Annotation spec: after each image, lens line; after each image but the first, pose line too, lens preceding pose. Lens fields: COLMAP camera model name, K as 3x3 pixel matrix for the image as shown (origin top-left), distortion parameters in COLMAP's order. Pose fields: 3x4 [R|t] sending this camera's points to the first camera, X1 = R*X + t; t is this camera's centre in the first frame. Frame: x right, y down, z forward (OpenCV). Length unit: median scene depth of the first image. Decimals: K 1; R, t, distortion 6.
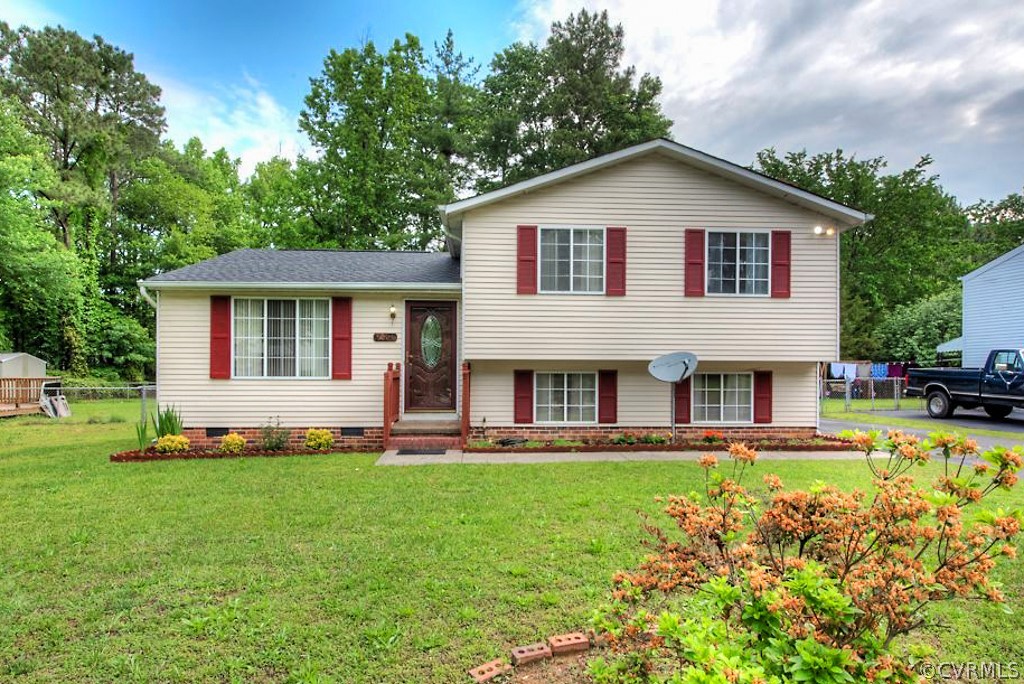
lens RADIAL K [[561.3, 0, 505.5], [0, 561.3, 372.7], [0, 0, 1]] dist [0.001869, 0.000140]
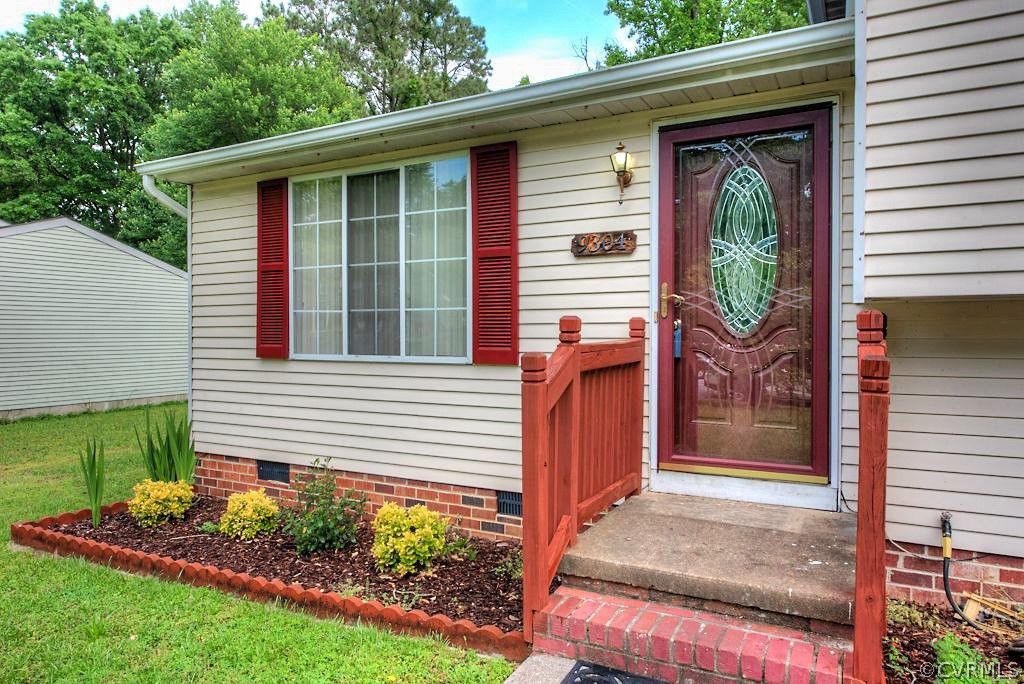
lens RADIAL K [[666.5, 0, 511.4], [0, 666.5, 338.4], [0, 0, 1]] dist [0.001541, 0.001469]
pose [[0.856017, -0.000895, -0.516947, -0.051034], [0.005402, 0.999959, 0.007215, -0.008663], [0.516920, -0.008969, 0.855987, 0.621254]]
